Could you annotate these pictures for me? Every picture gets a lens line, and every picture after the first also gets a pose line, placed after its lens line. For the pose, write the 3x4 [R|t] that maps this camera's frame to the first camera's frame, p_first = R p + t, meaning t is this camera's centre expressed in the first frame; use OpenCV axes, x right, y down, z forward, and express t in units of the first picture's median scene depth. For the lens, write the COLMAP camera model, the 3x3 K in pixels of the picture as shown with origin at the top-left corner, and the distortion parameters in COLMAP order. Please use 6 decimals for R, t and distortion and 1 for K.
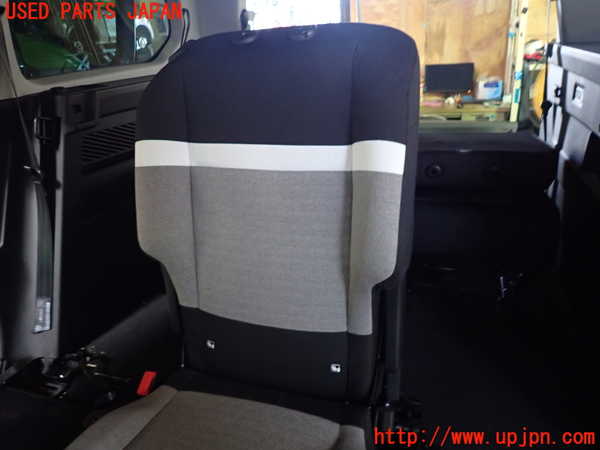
lens RADIAL K [[435.5, 0, 298.3], [0, 435.5, 223.9], [0, 0, 1]] dist [-0.001219, -0.013082]
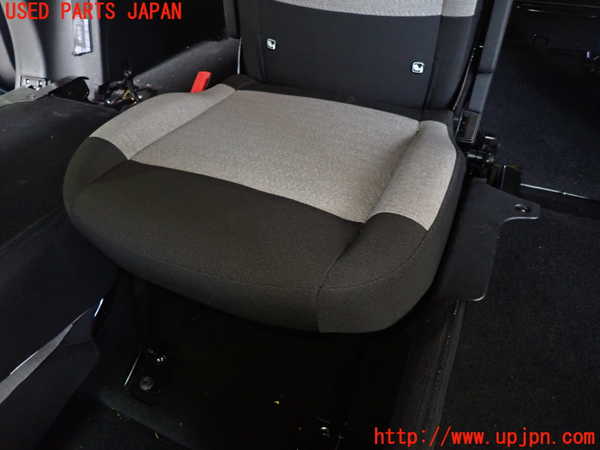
lens RADIAL K [[435.5, 0, 300.7], [0, 435.5, 226.3], [0, 0, 1]] dist [-0.001219, -0.013082]
pose [[0.995326, 0.079616, -0.054657, -0.065041], [-0.053895, 0.927584, 0.369708, 0.283440], [0.080134, -0.365034, 0.927539, 0.062429]]
